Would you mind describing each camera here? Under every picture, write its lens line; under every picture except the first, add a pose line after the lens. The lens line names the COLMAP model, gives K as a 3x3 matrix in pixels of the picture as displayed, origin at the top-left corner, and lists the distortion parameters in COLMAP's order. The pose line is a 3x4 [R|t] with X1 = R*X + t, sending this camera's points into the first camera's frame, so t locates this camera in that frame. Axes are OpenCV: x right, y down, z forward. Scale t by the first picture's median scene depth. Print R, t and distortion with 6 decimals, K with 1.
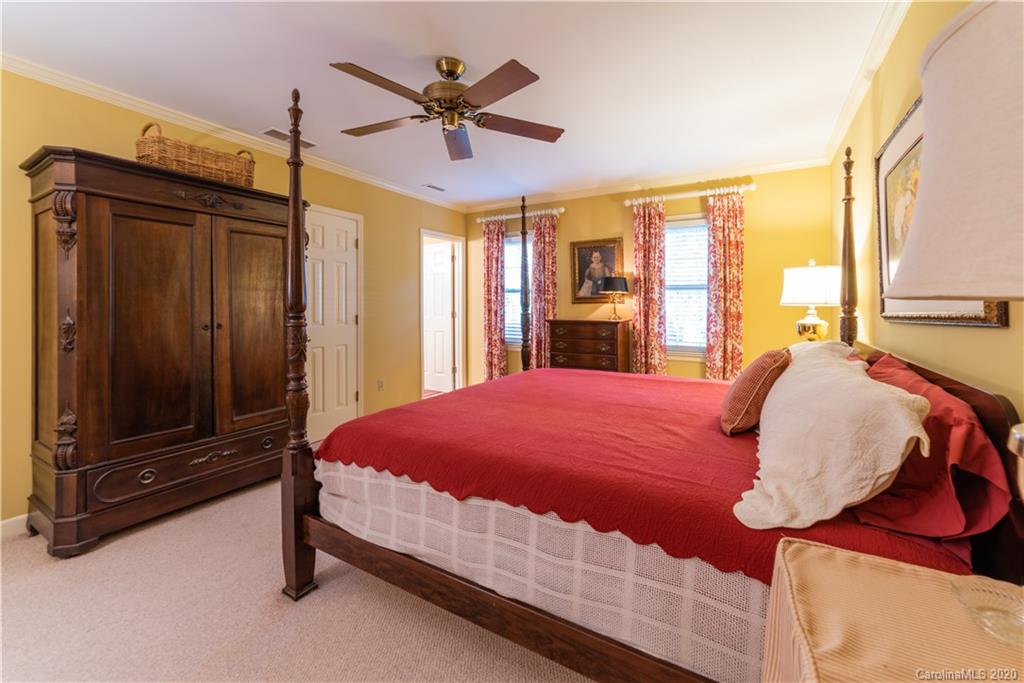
lens RADIAL K [[407.5, 0, 514.4], [0, 407.5, 301.2], [0, 0, 1]] dist [-0.030683, -0.000017]
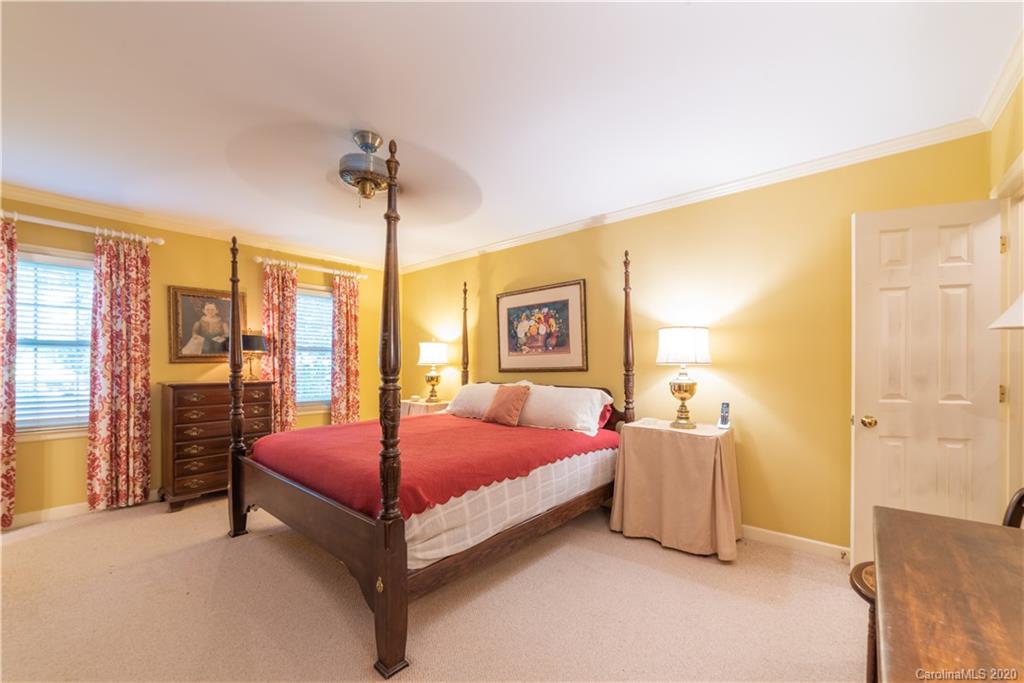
lens RADIAL K [[413.5, 0, 514.9], [0, 413.5, 361.2], [0, 0, 1]] dist [-0.003012, -0.000226]
pose [[0.184522, 0.005680, 0.982812, -0.613175], [-0.008410, 0.999956, -0.004200, -0.000294], [-0.982792, -0.007491, 0.184562, 0.230366]]
